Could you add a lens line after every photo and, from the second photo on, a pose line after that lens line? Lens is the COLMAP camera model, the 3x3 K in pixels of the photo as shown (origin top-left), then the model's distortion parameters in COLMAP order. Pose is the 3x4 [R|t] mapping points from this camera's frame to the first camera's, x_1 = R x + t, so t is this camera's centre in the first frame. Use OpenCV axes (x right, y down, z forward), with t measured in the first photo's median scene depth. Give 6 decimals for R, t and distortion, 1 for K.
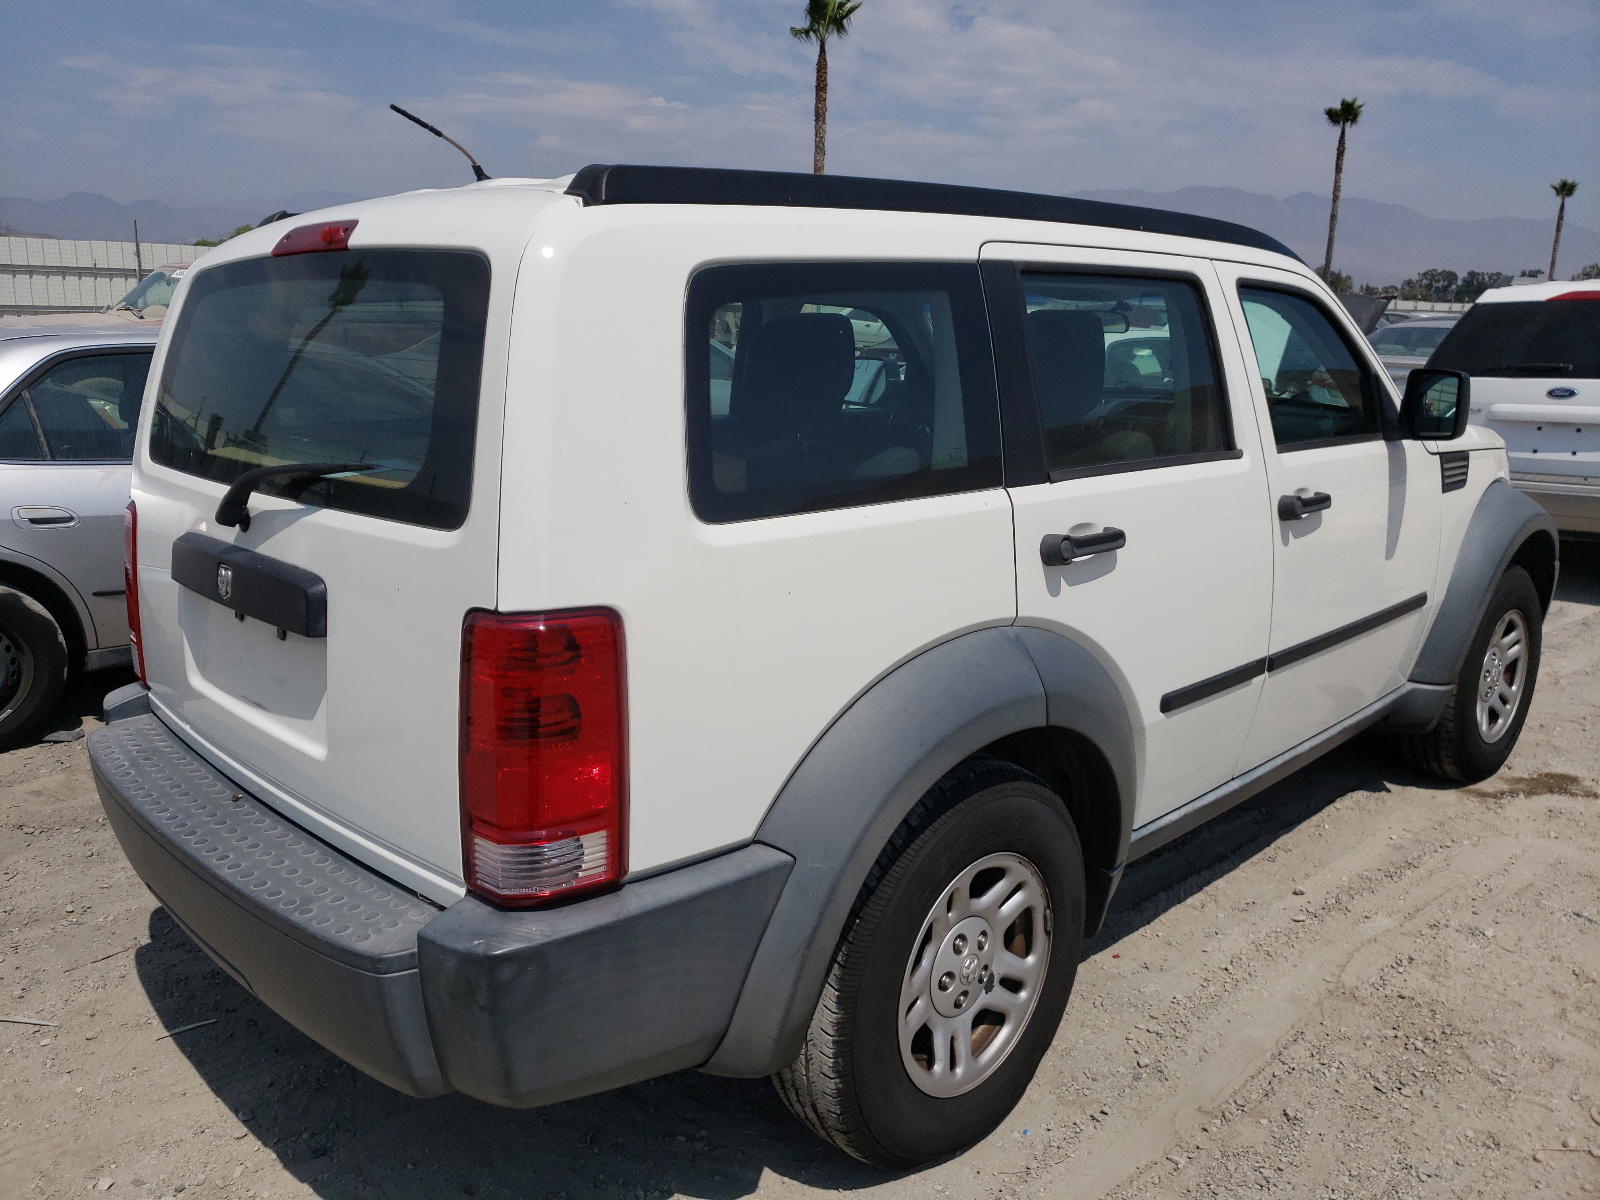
lens RADIAL K [[1215.5, 0, 800.0], [0, 1215.5, 600.0], [0, 0, 1]] dist [-0.001733, -0.000871]
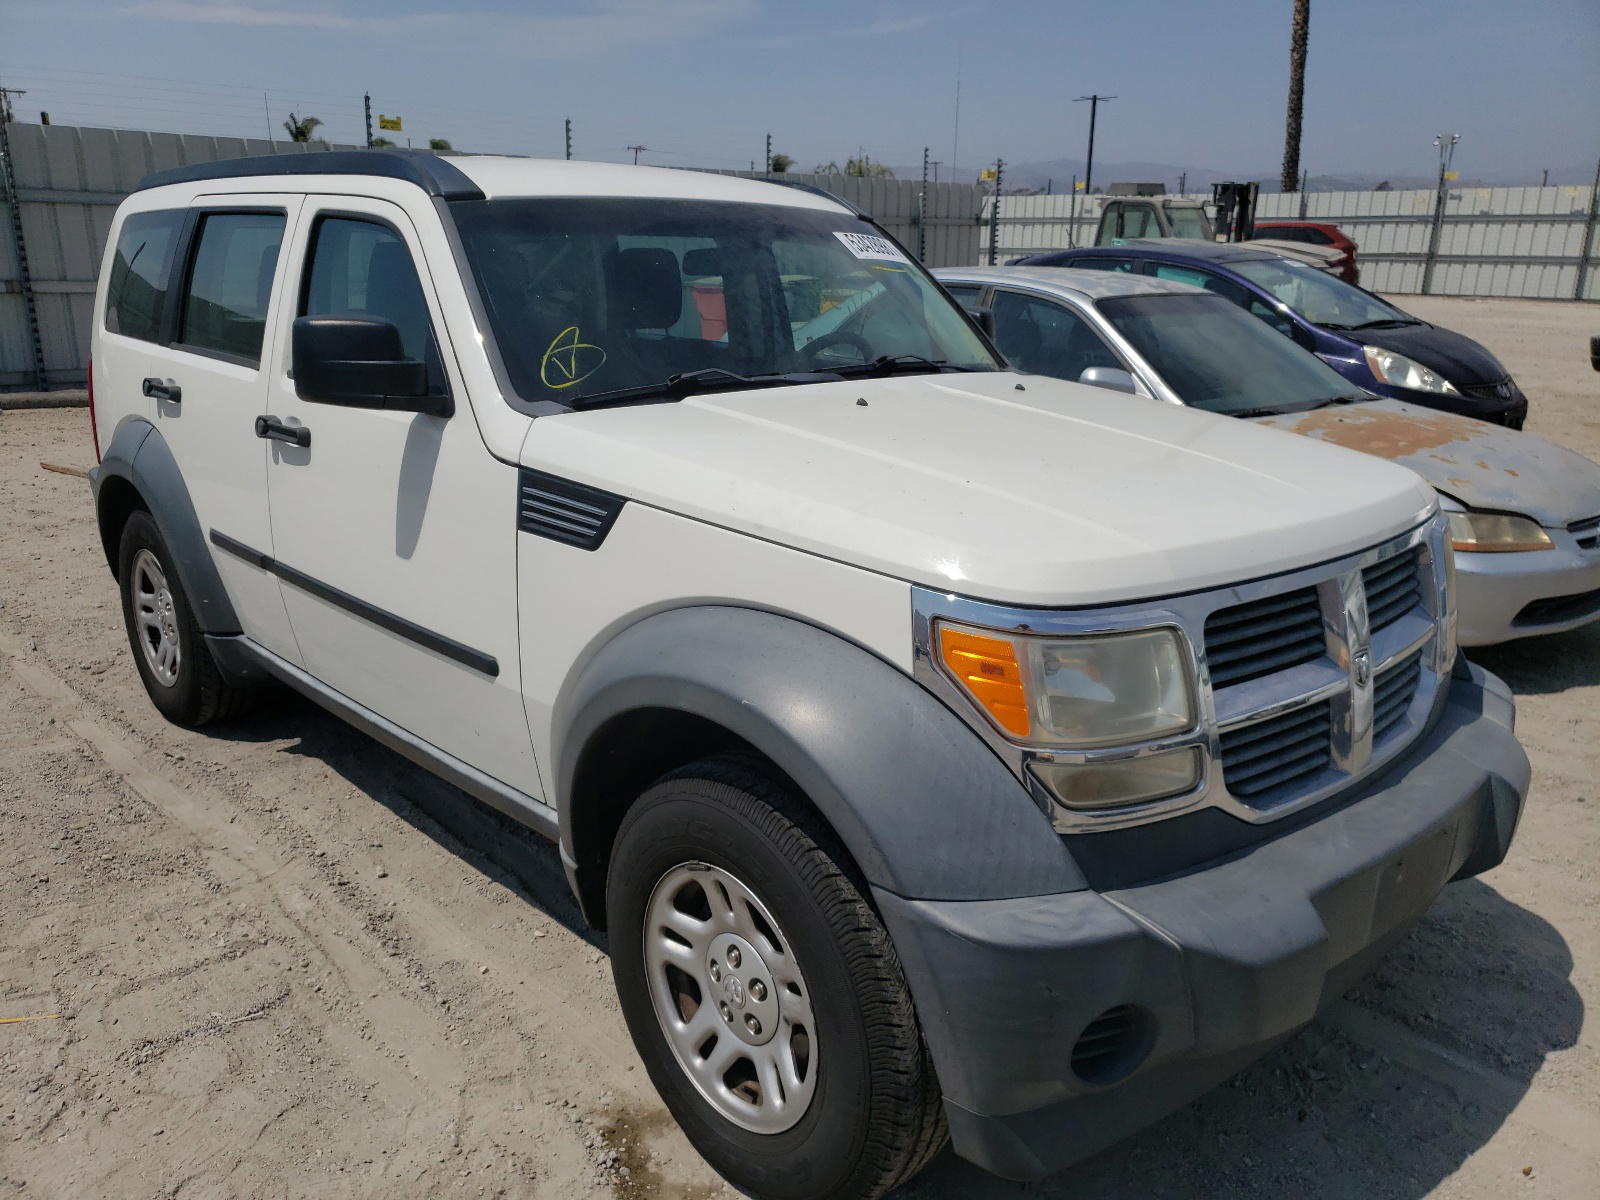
lens RADIAL K [[1215.5, 0, 800.0], [0, 1215.5, 600.0], [0, 0, 1]] dist [-0.001733, -0.000871]
pose [[0.017058, 0.278533, -0.960275, 1.319211], [-0.244834, 0.932340, 0.266081, -0.297458], [0.969415, 0.230570, 0.084098, 1.241643]]
